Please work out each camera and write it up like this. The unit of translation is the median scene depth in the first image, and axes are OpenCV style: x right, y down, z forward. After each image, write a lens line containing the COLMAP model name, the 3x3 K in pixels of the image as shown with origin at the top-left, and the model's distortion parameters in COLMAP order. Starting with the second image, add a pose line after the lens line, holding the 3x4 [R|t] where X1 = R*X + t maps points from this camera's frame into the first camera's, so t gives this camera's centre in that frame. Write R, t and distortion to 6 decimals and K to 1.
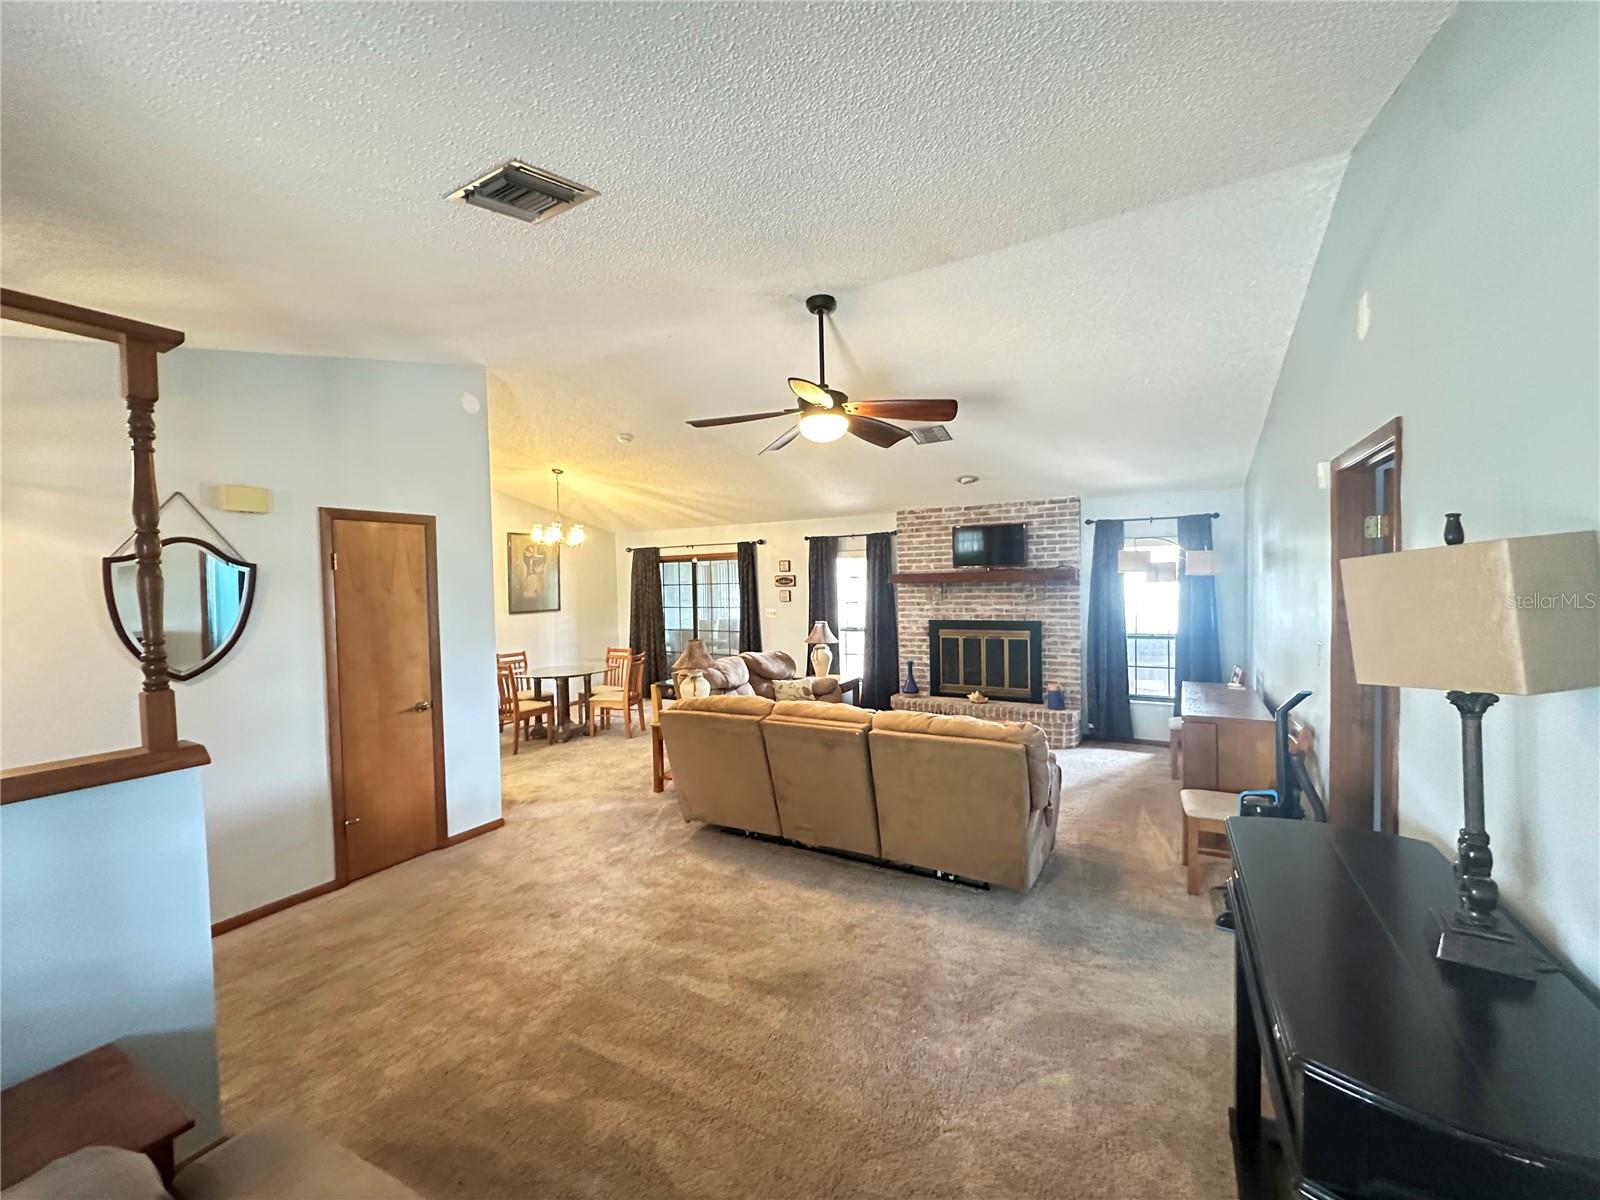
lens RADIAL K [[643.6, 0, 800.0], [0, 643.6, 600.0], [0, 0, 1]] dist [-0.001393, 0.000097]
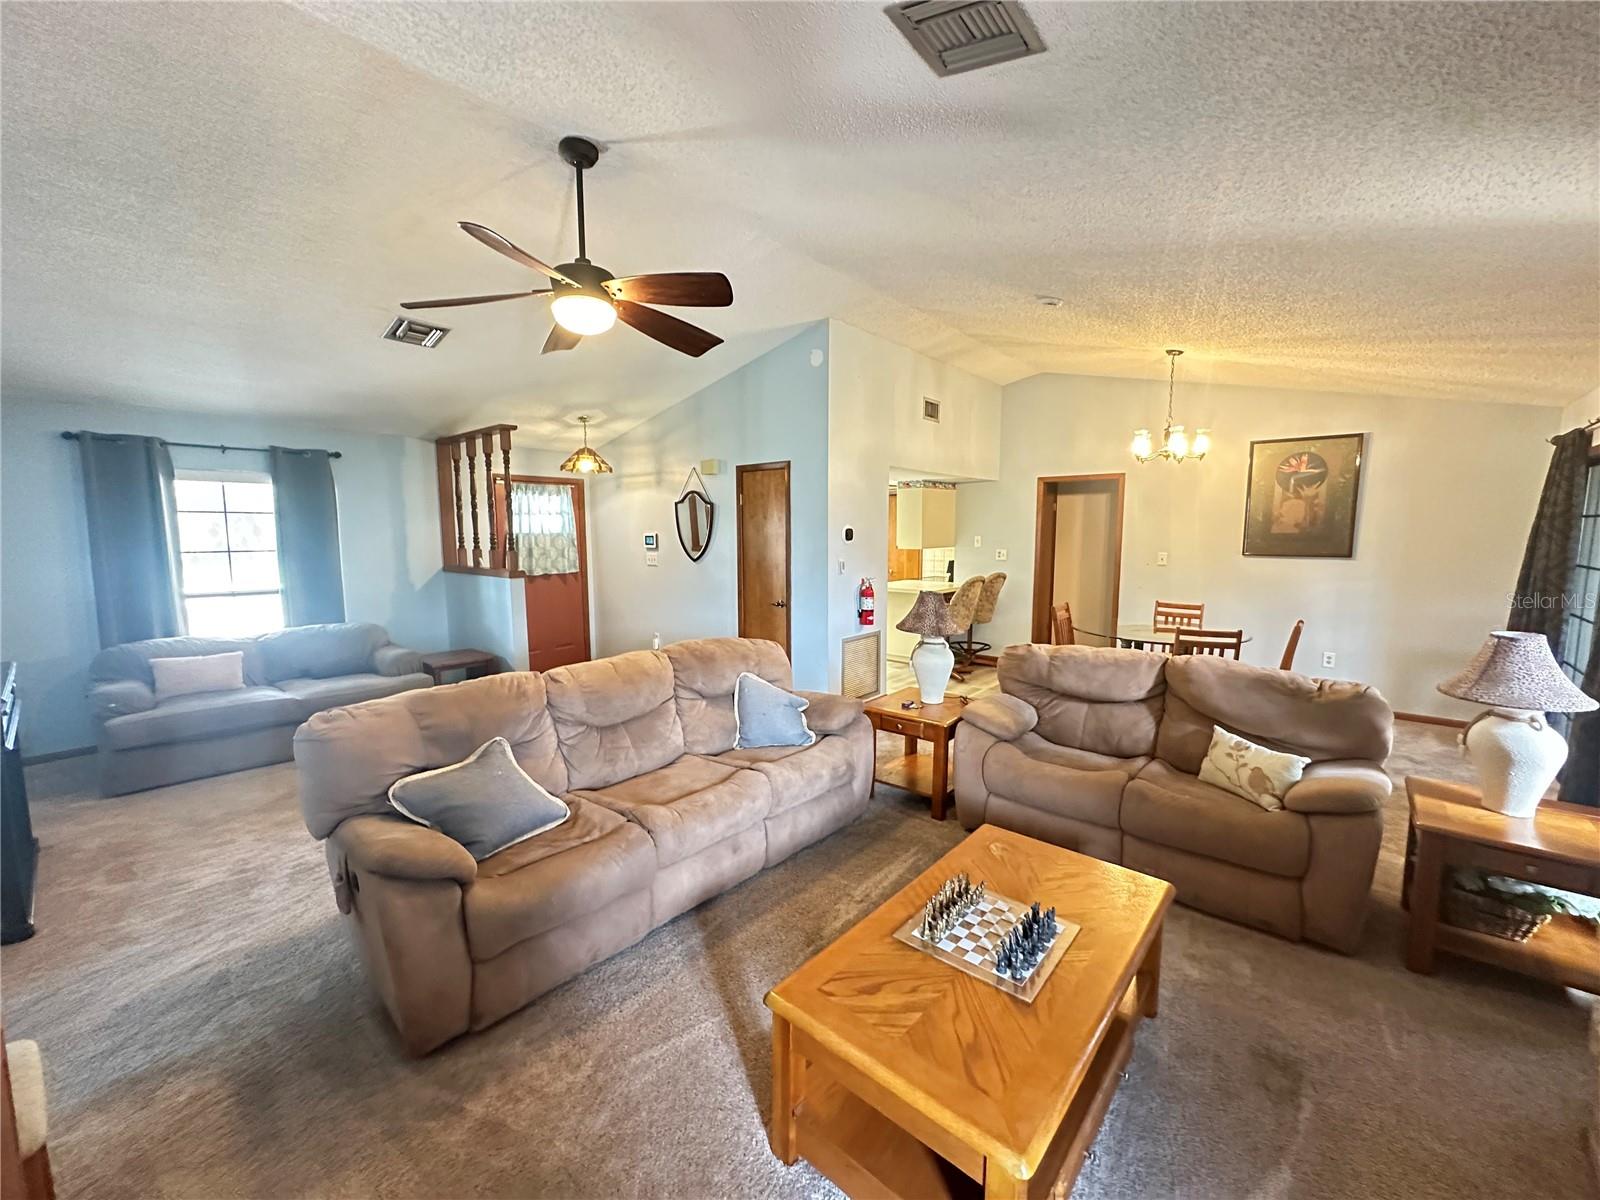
lens RADIAL K [[643.6, 0, 800.0], [0, 643.6, 600.0], [0, 0, 1]] dist [-0.001393, 0.000097]
pose [[-0.198200, 0.129596, -0.971556, 0.356031], [-0.024083, 0.990277, 0.137006, -0.015549], [0.979866, 0.050553, -0.193152, 0.634573]]
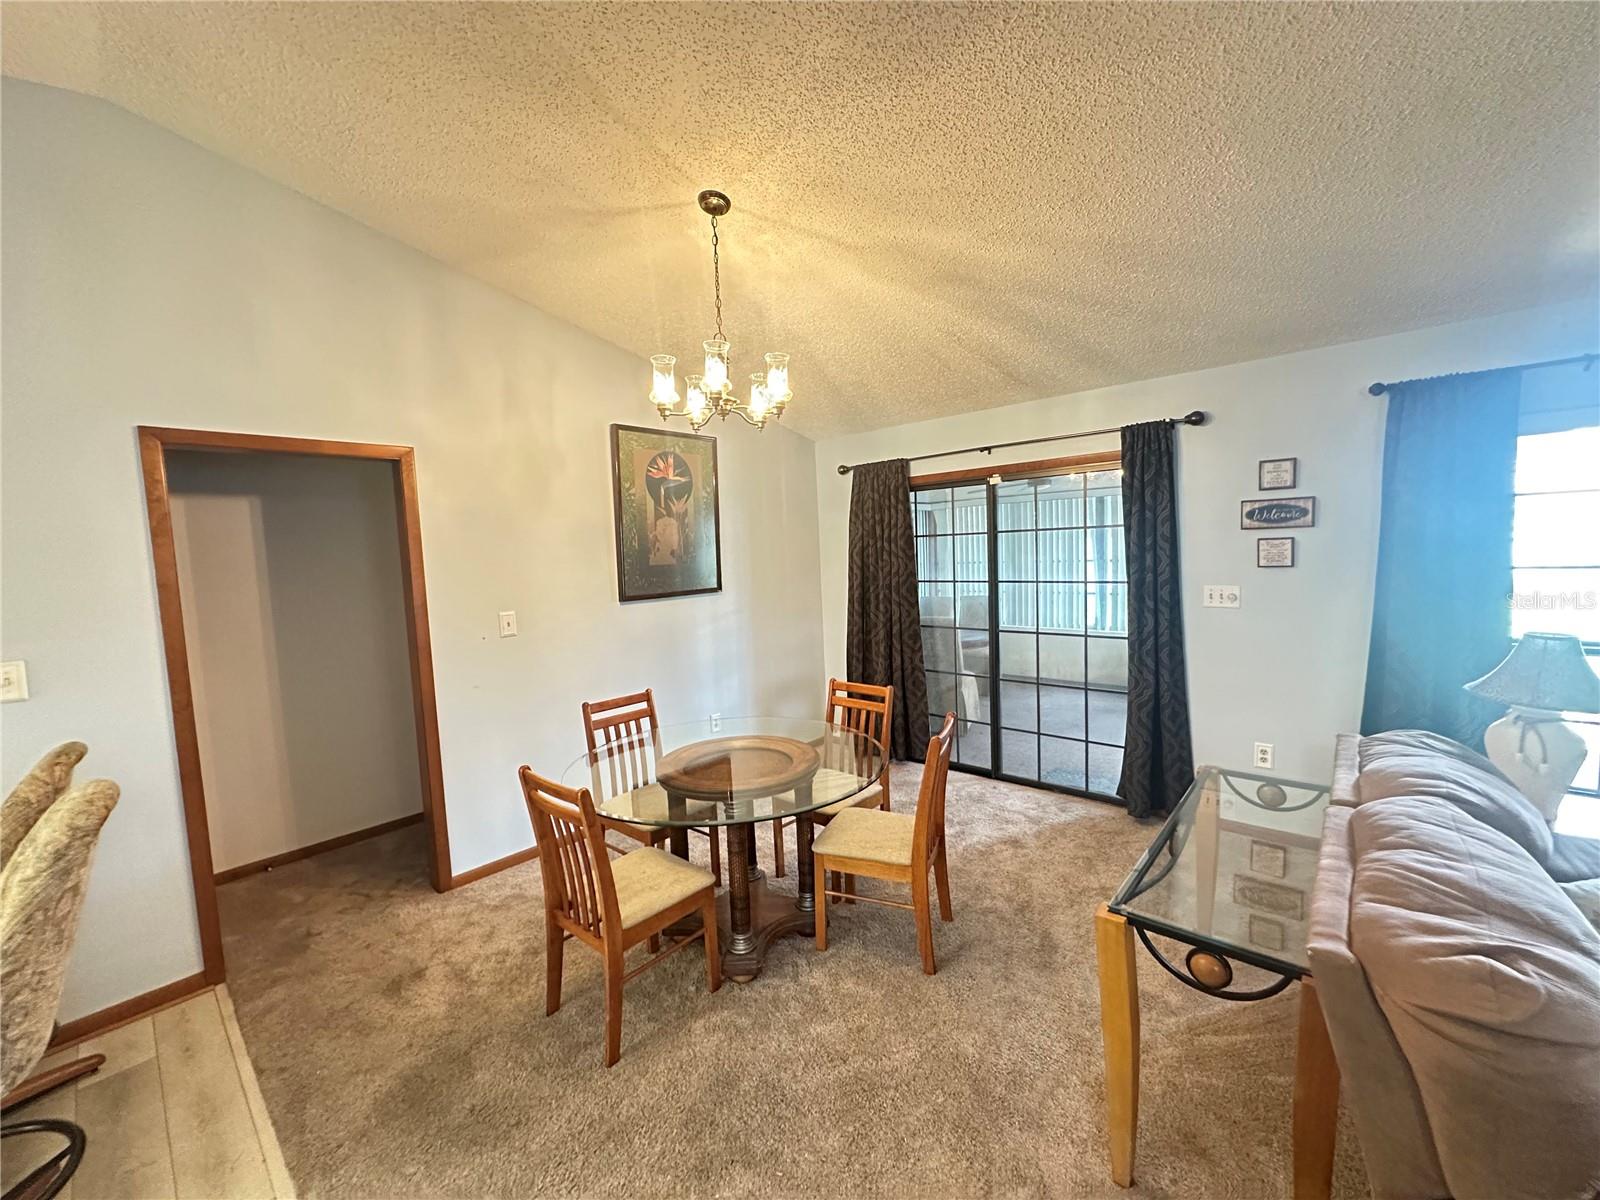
lens RADIAL K [[643.6, 0, 800.0], [0, 643.6, 600.0], [0, 0, 1]] dist [-0.001393, 0.000097]
pose [[0.976810, -0.002338, -0.214093, -0.218246], [0.014797, 0.998287, 0.056609, -0.004077], [0.213594, -0.058465, 0.975171, 0.556600]]
